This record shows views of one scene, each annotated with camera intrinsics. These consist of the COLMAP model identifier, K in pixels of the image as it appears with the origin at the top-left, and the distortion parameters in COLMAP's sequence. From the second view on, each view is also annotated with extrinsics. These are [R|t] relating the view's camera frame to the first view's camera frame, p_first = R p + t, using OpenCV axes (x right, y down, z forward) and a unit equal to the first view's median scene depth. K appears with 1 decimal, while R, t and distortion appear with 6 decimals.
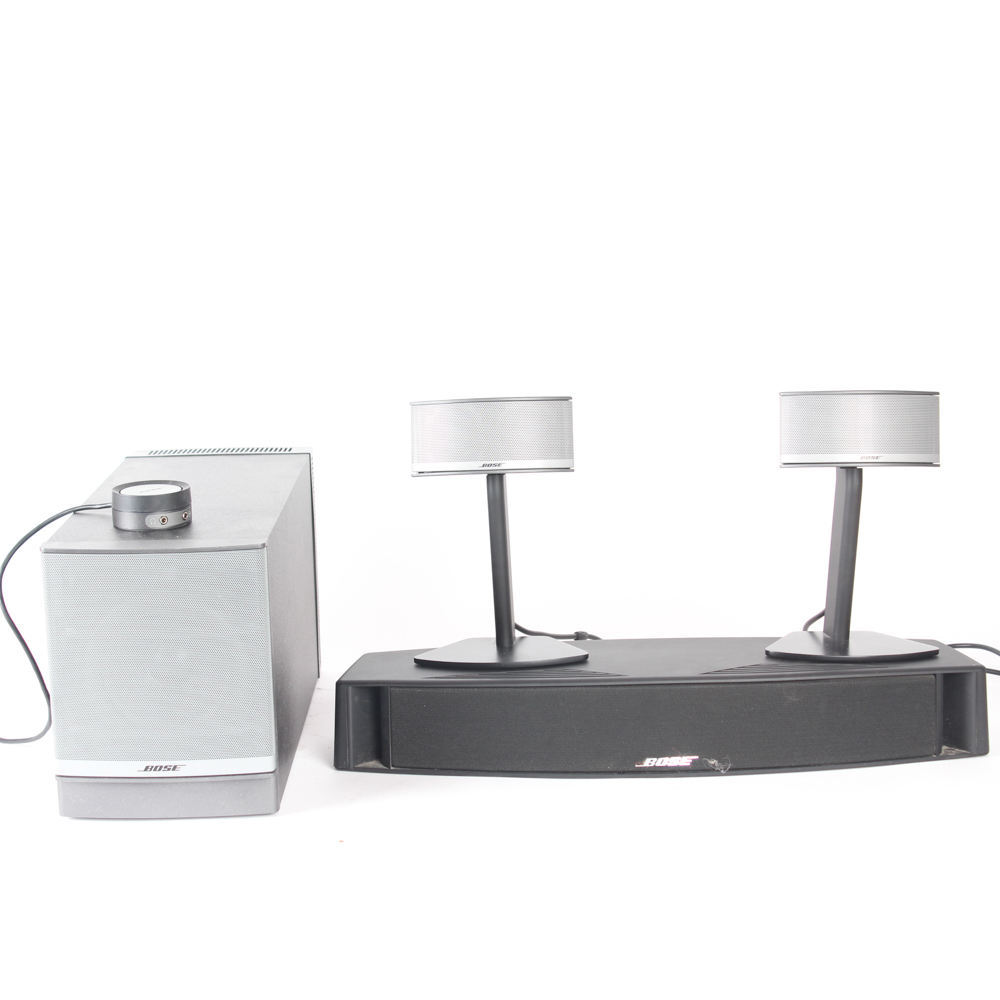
lens RADIAL K [[2316.1, 0, 500.0], [0, 2316.1, 500.0], [0, 0, 1]] dist [0.007165, -0.201092]
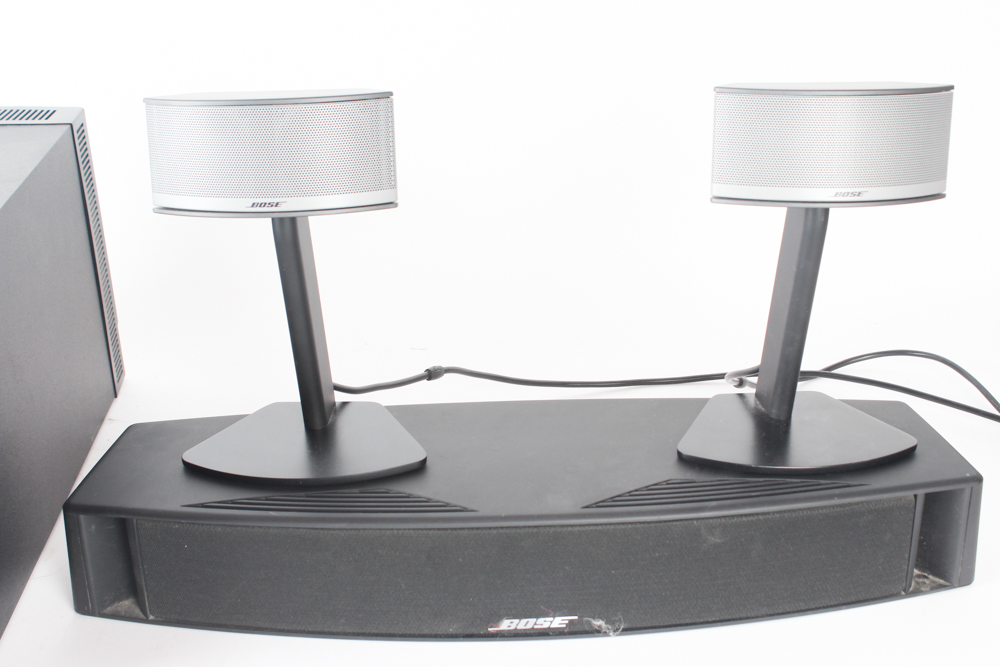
lens RADIAL K [[1378.8, 0, 531.1], [0, 1378.8, 333.2], [0, 0, 1]] dist [-0.048073, -0.014570]
pose [[0.999621, 0.000431, 0.027517, 0.059740], [-0.008198, 0.959143, 0.282802, -0.090154], [-0.026271, -0.282920, 0.958784, 0.622138]]
